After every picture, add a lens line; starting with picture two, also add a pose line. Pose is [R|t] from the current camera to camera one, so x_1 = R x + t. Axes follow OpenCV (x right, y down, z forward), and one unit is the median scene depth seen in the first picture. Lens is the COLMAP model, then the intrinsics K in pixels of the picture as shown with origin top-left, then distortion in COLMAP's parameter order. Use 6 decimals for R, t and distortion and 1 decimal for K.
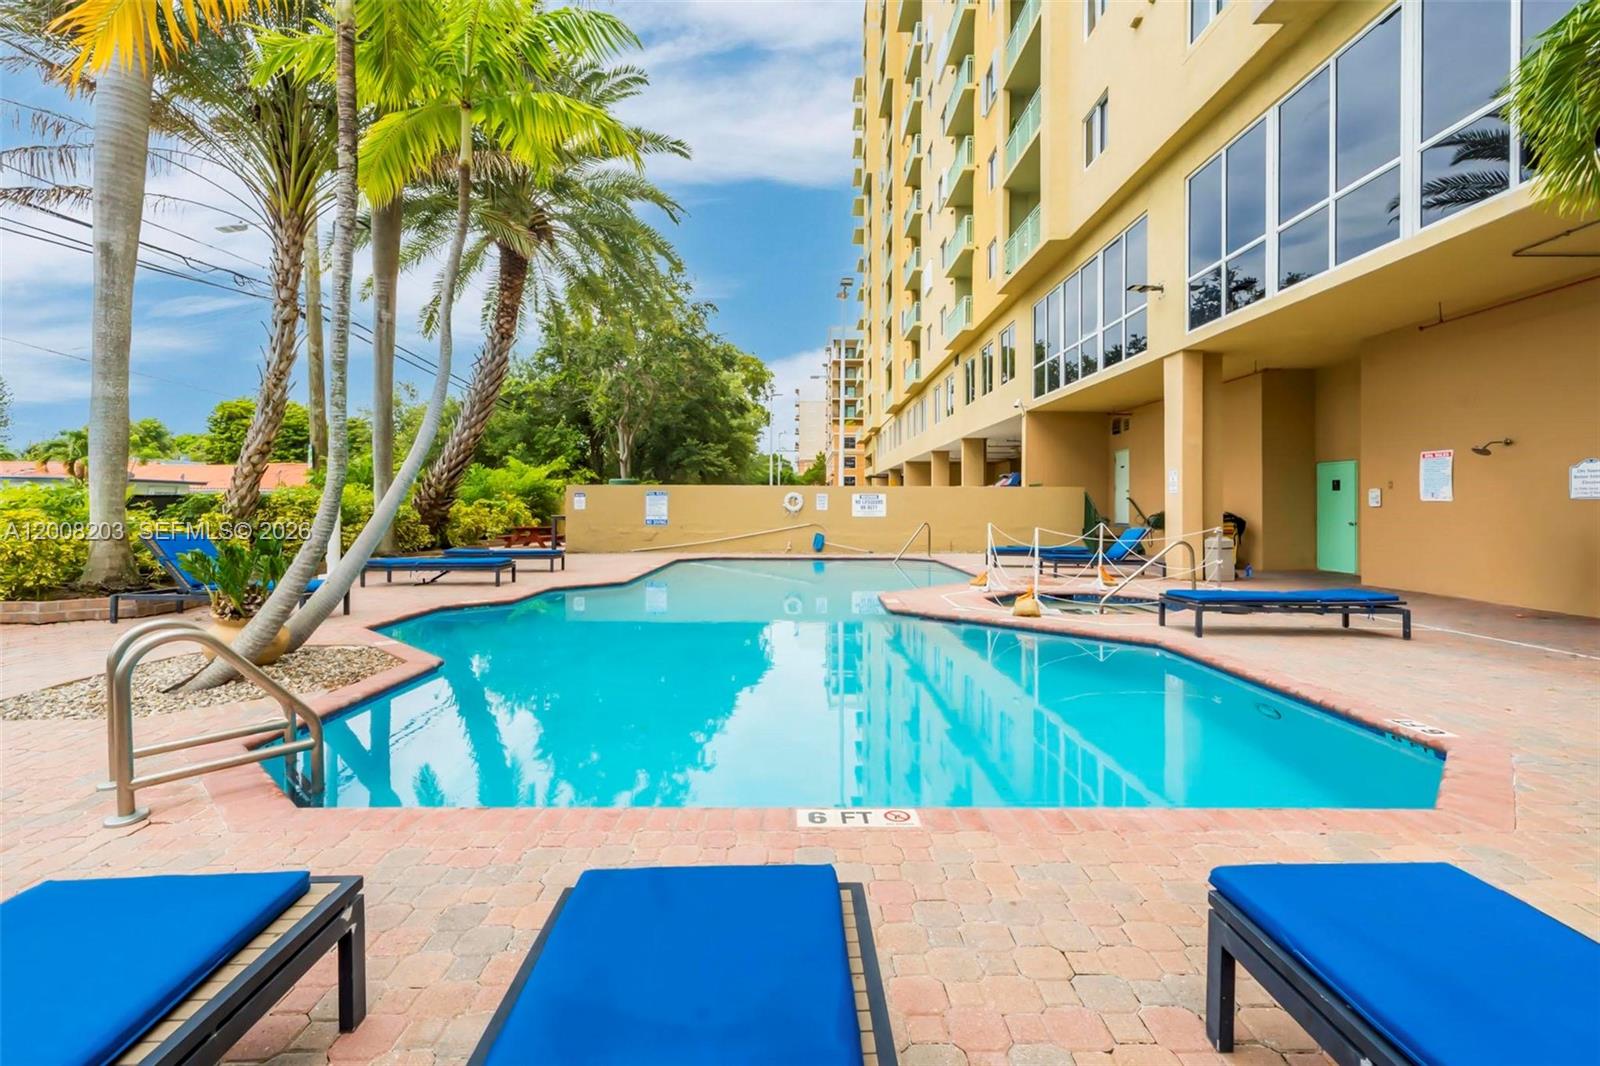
lens RADIAL K [[733.0, 0, 796.0], [0, 733.0, 502.8], [0, 0, 1]] dist [0.026409, -0.000291]
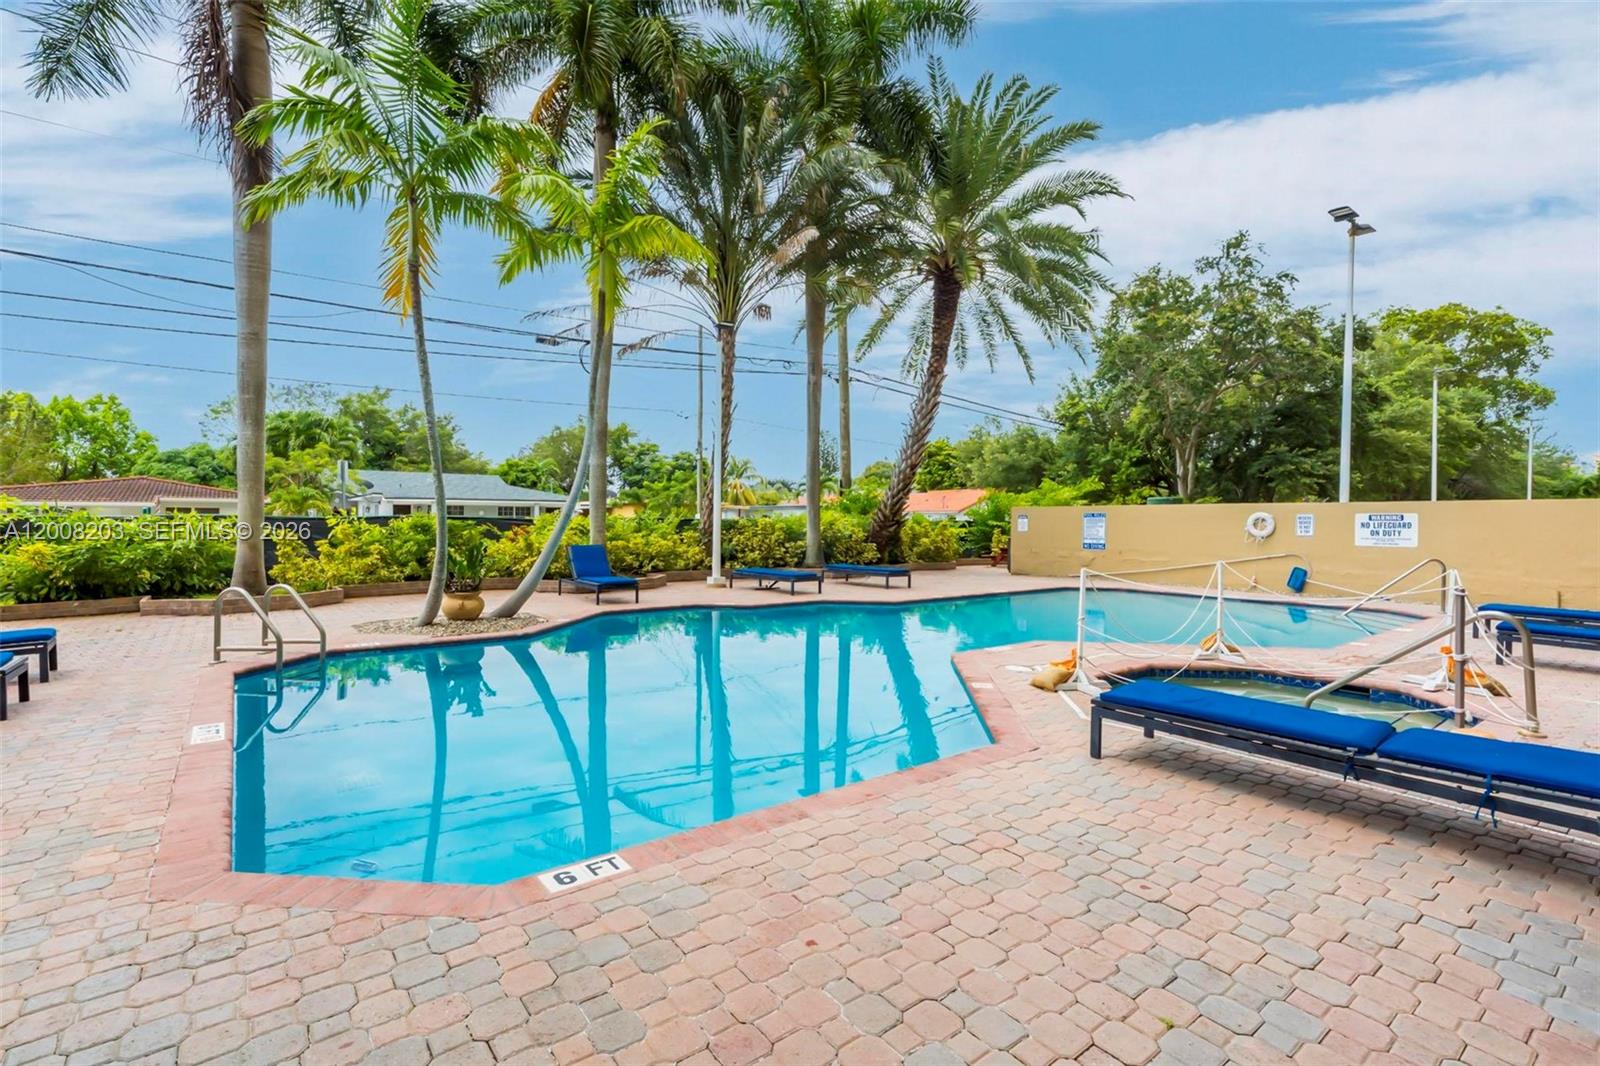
lens RADIAL K [[733.0, 0, 800.3], [0, 733.0, 530.9], [0, 0, 1]] dist [0.026409, -0.000291]
pose [[0.644103, 0.009073, -0.764885, 0.281087], [0.001540, 0.999912, 0.013158, -0.006045], [0.764937, -0.009653, 0.644033, 0.125956]]
